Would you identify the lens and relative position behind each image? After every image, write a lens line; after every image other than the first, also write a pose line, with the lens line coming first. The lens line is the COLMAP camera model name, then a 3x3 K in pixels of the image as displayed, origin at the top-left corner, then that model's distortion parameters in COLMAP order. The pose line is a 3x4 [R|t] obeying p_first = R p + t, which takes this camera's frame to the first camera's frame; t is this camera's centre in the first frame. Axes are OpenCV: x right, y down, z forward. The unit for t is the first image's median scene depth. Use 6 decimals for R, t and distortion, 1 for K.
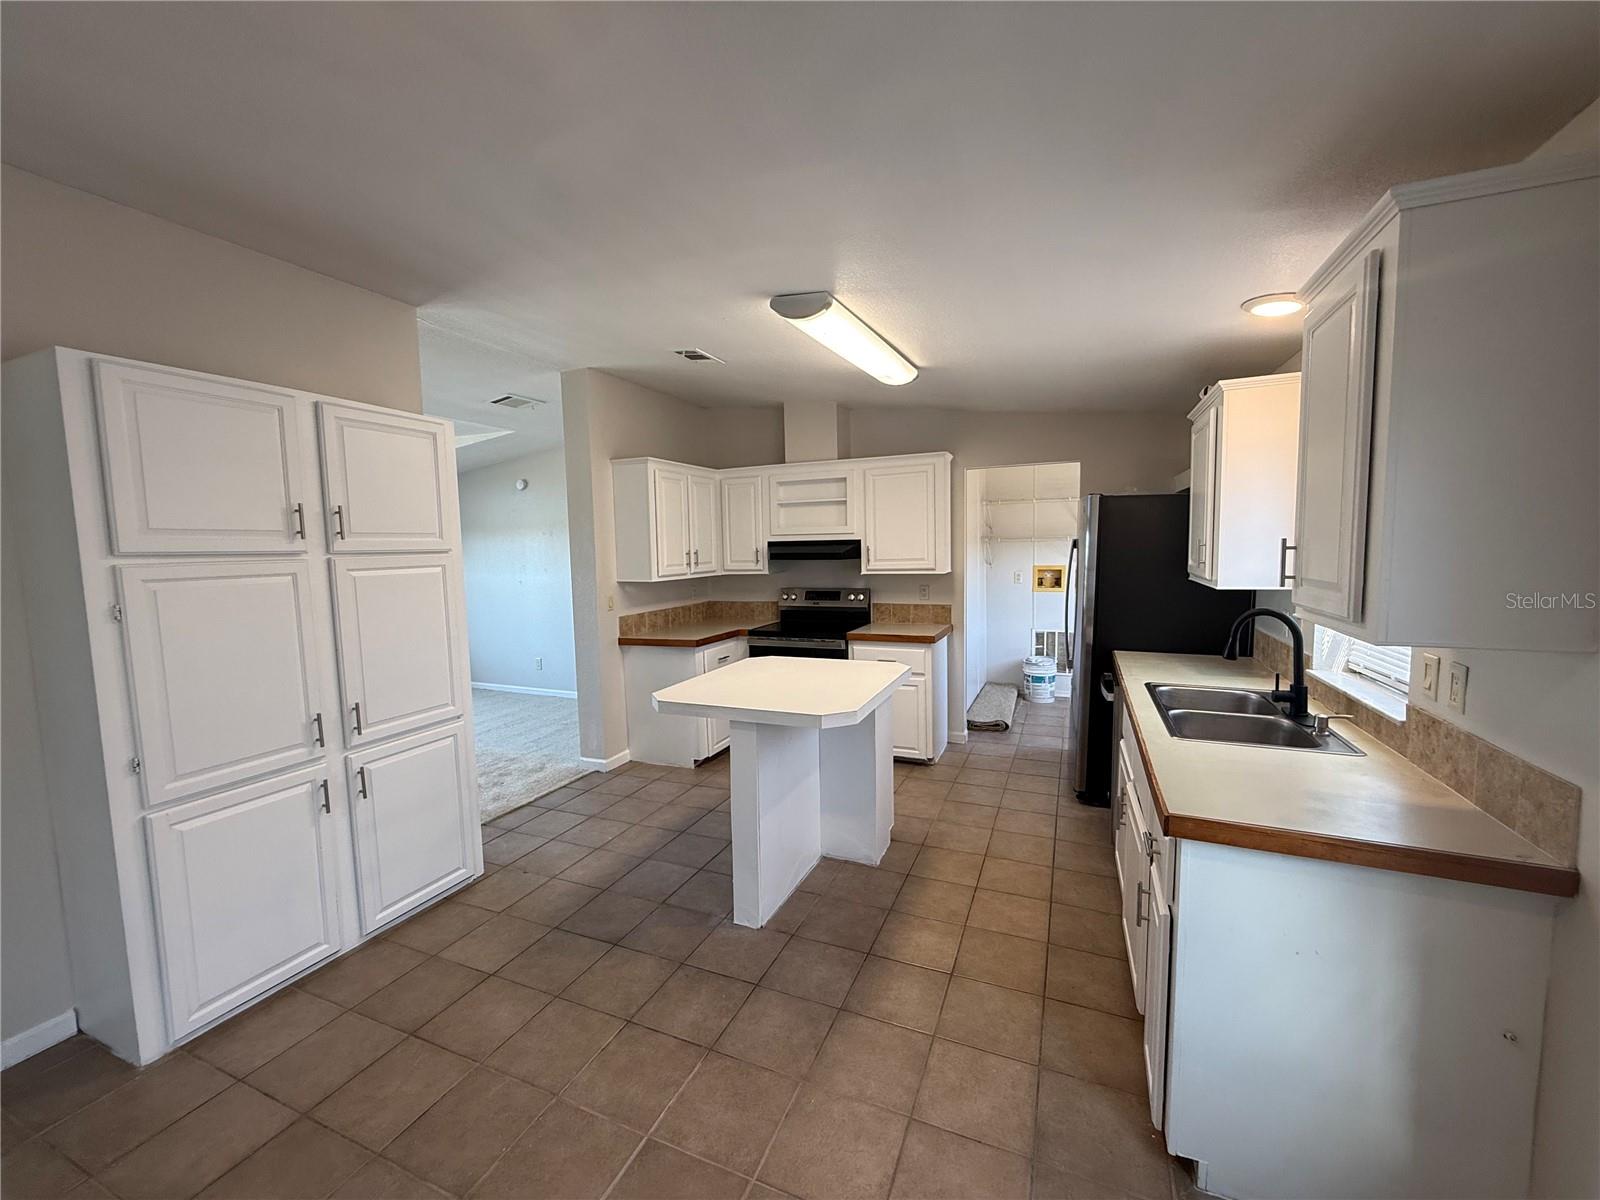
lens RADIAL K [[637.2, 0, 795.5], [0, 637.2, 601.8], [0, 0, 1]] dist [0.003814, -0.001058]
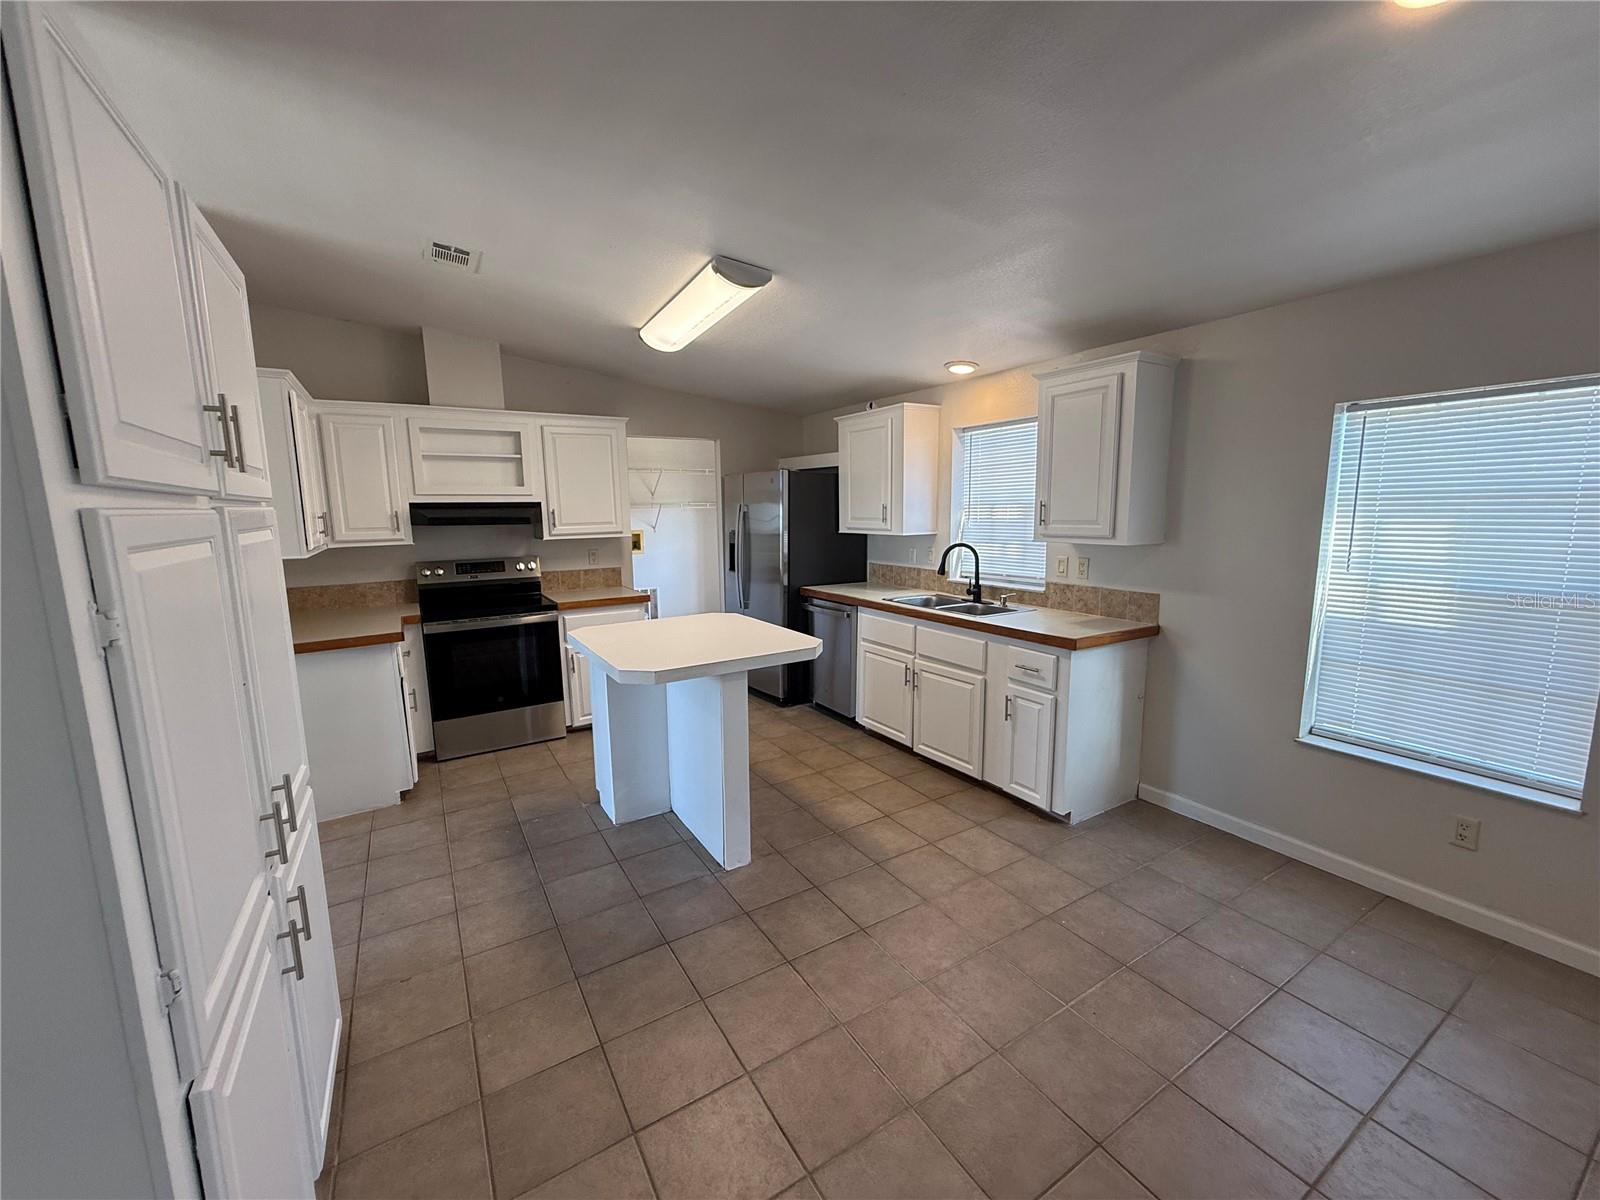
lens RADIAL K [[637.2, 0, 797.1], [0, 637.2, 600.4], [0, 0, 1]] dist [0.003814, -0.001058]
pose [[0.572500, -0.103980, 0.813285, -0.450903], [0.072462, 0.994461, 0.076136, -0.000054], [-0.816697, 0.015344, 0.576863, 0.169075]]
